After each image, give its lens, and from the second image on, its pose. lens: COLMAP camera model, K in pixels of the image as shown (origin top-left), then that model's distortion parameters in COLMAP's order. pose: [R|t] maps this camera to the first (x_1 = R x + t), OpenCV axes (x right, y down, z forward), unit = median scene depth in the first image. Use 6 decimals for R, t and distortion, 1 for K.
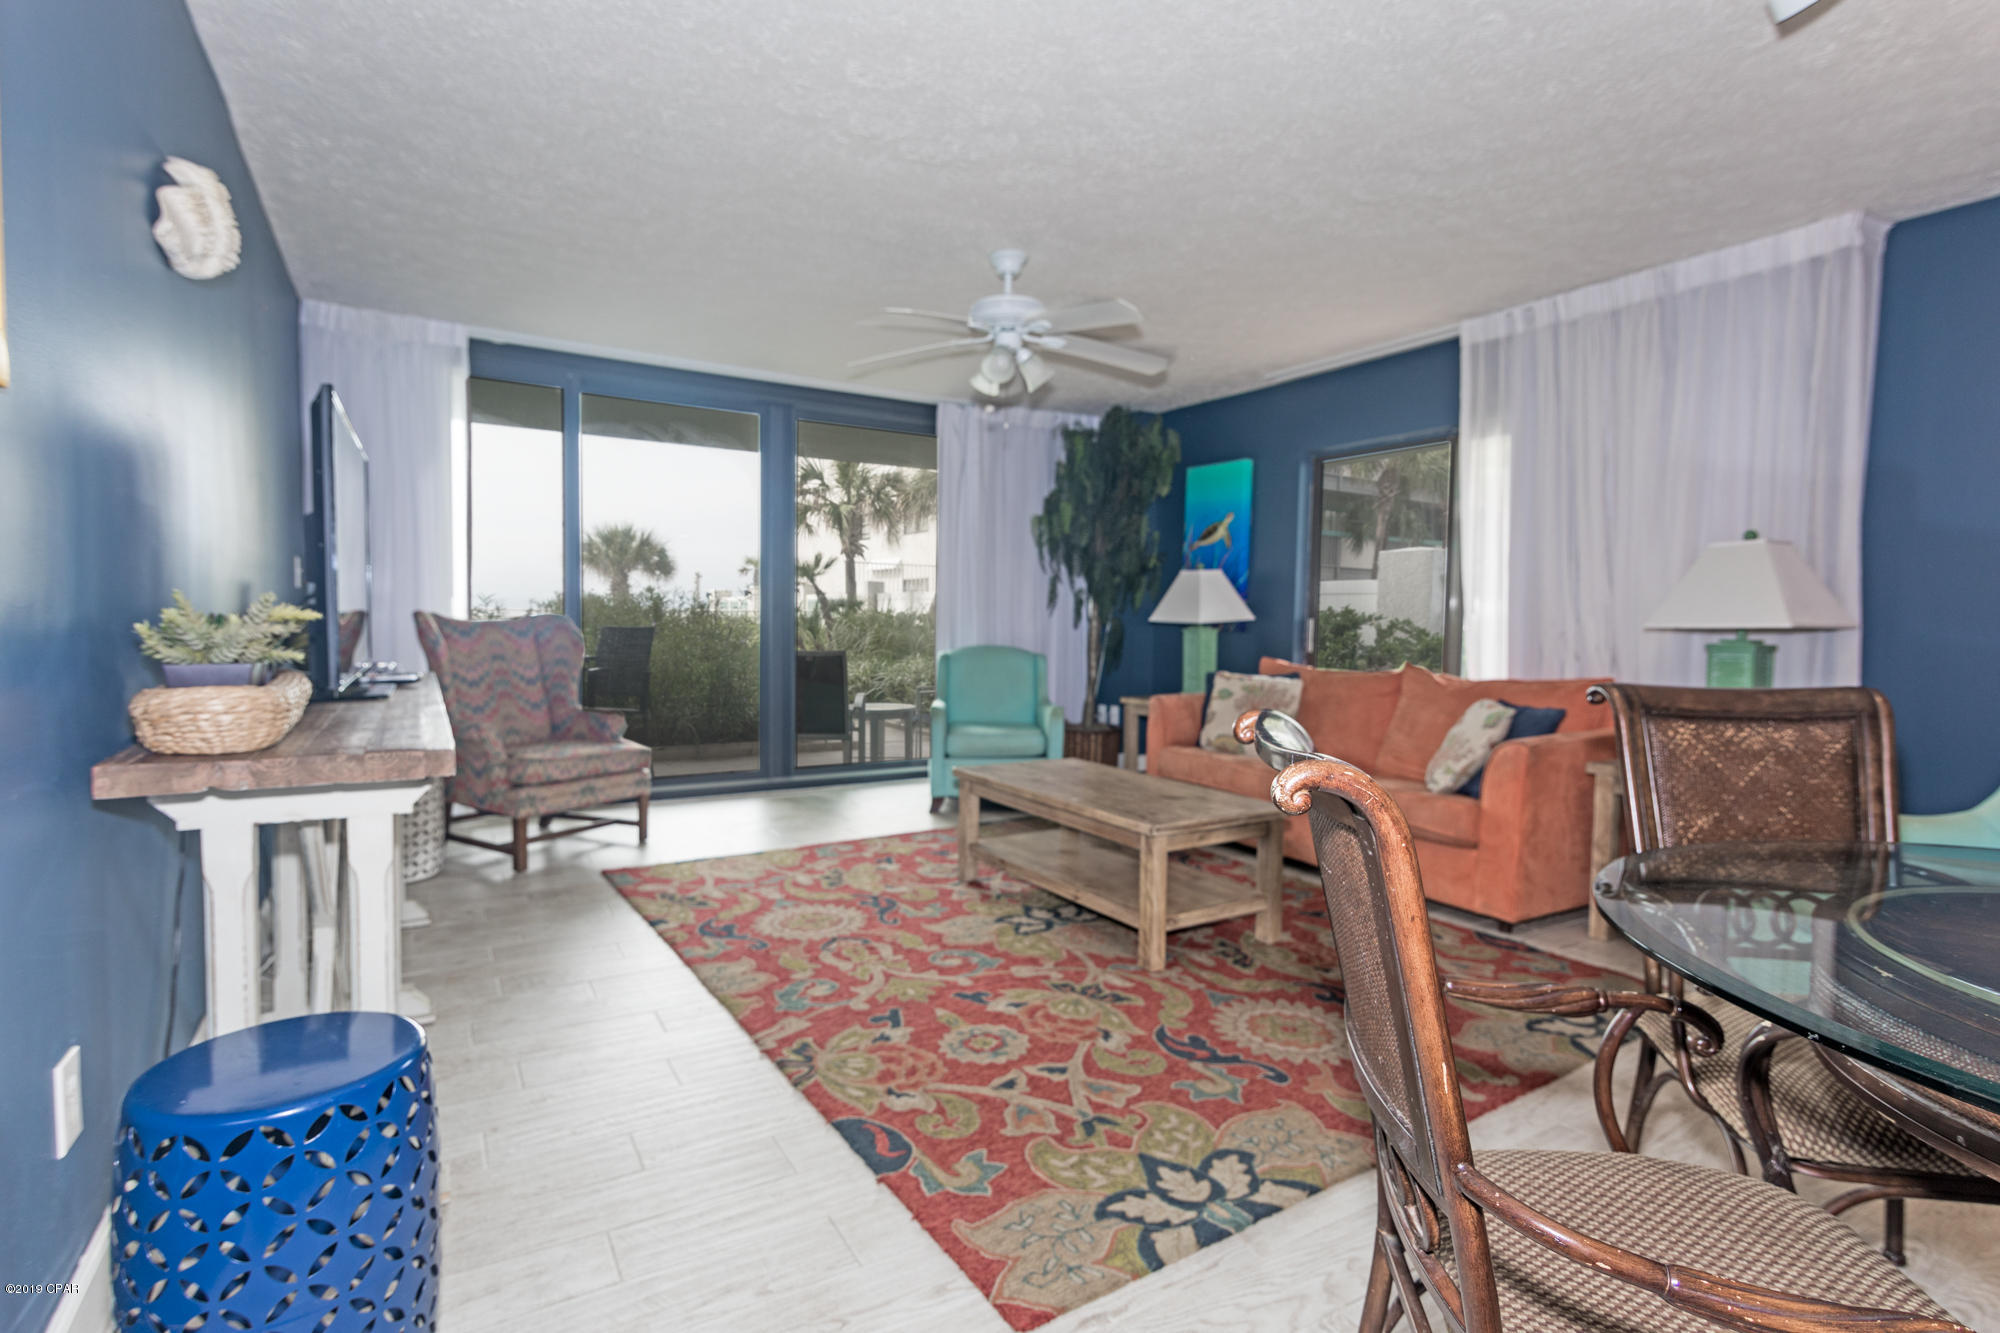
lens RADIAL K [[956.0, 0, 998.7], [0, 956.0, 662.8], [0, 0, 1]] dist [0.006379, -0.000483]
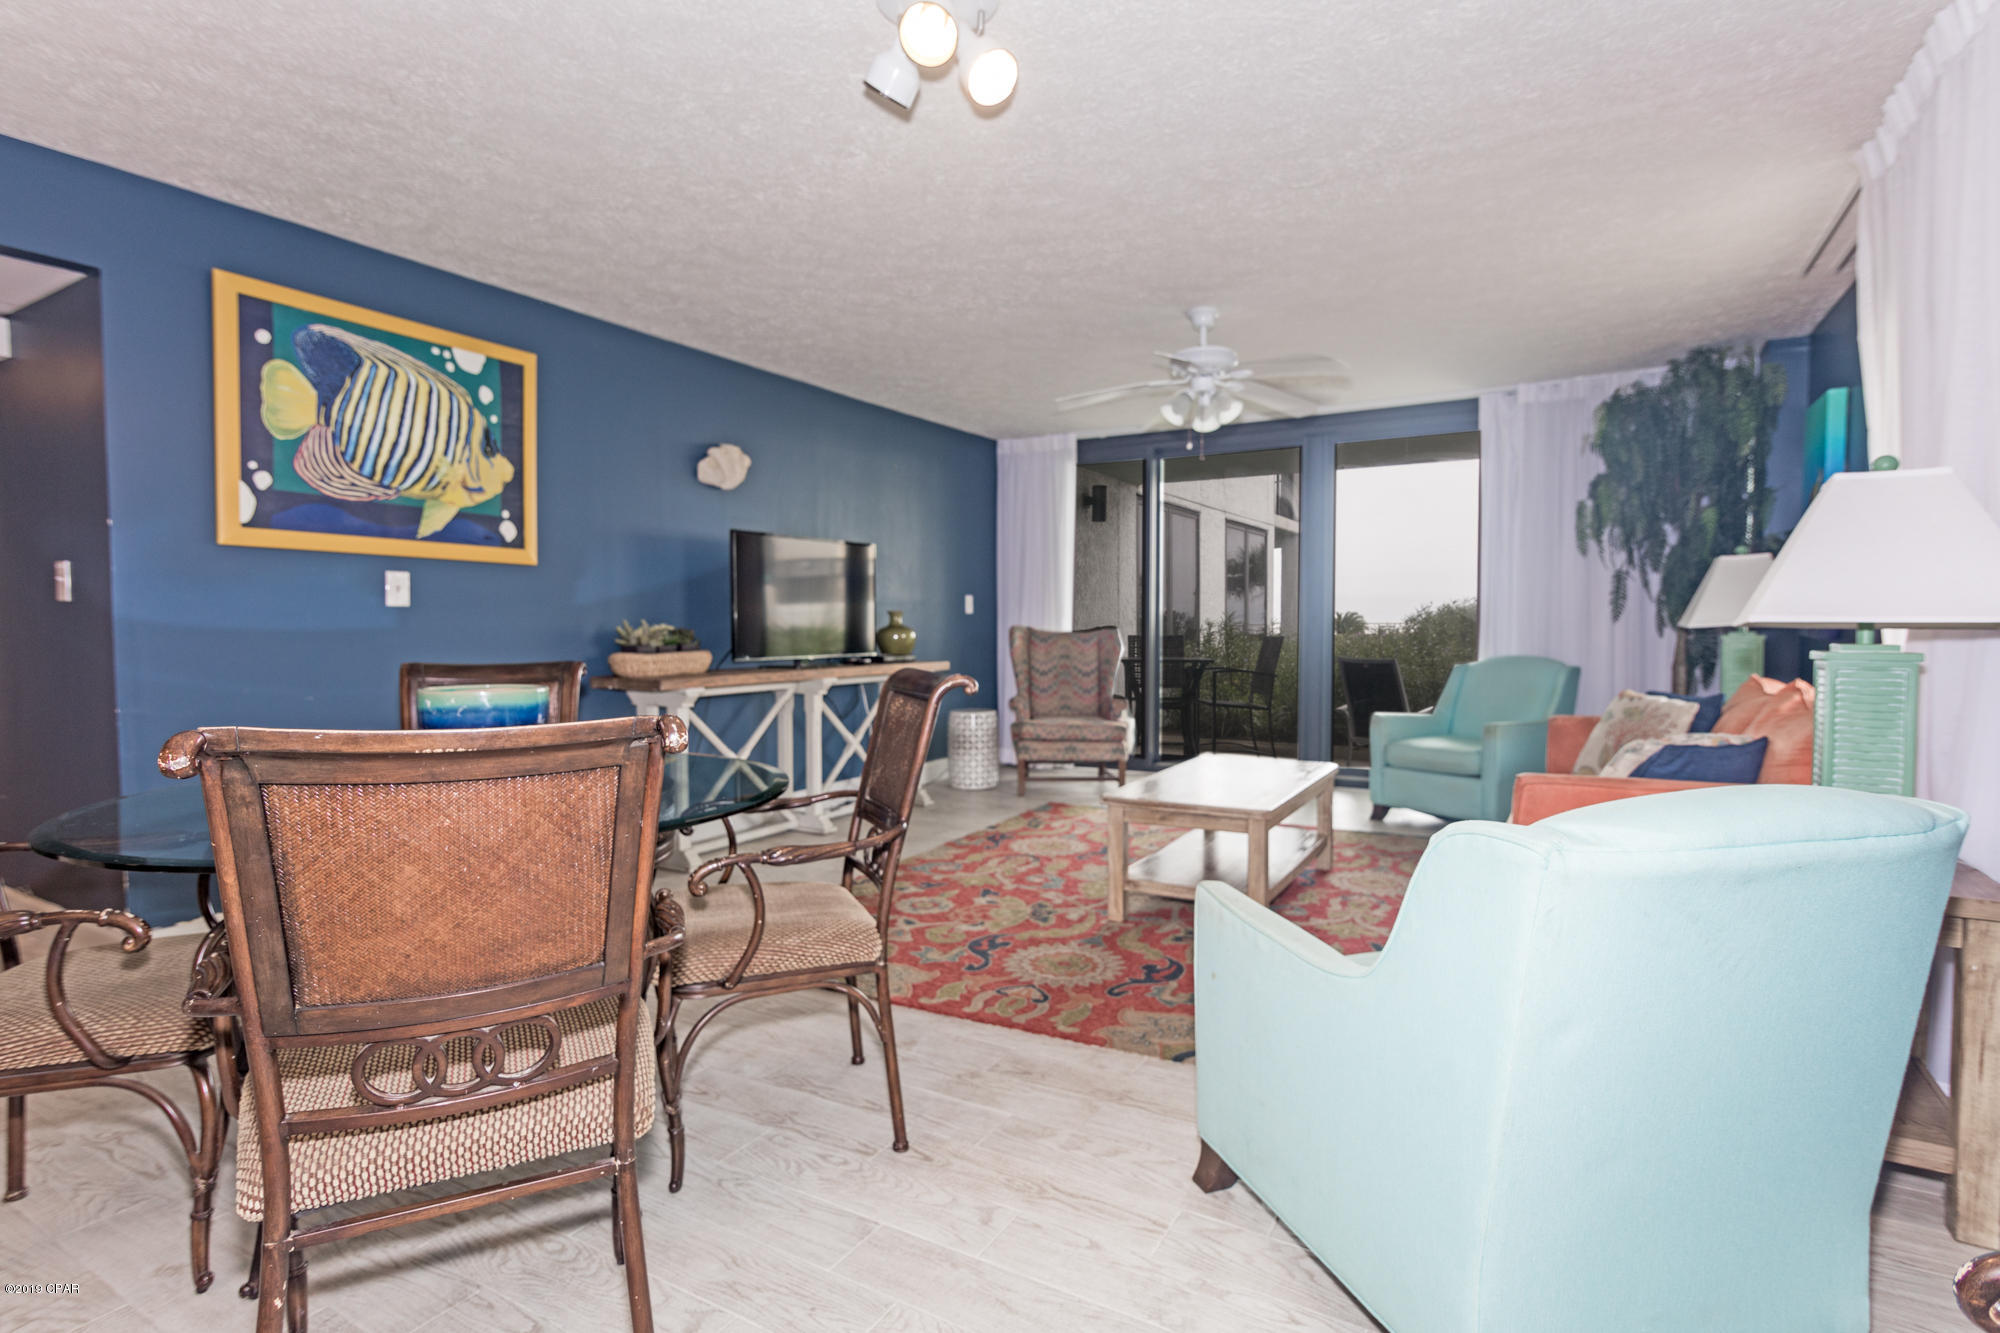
lens RADIAL K [[976.6, 0, 994.2], [0, 976.6, 663.1], [0, 0, 1]] dist [0.005241, -0.000221]
pose [[0.485592, 0.020685, -0.873941, 0.923839], [-0.030995, 0.999499, 0.006436, -0.002393], [0.873636, 0.023962, 0.485990, 0.216244]]
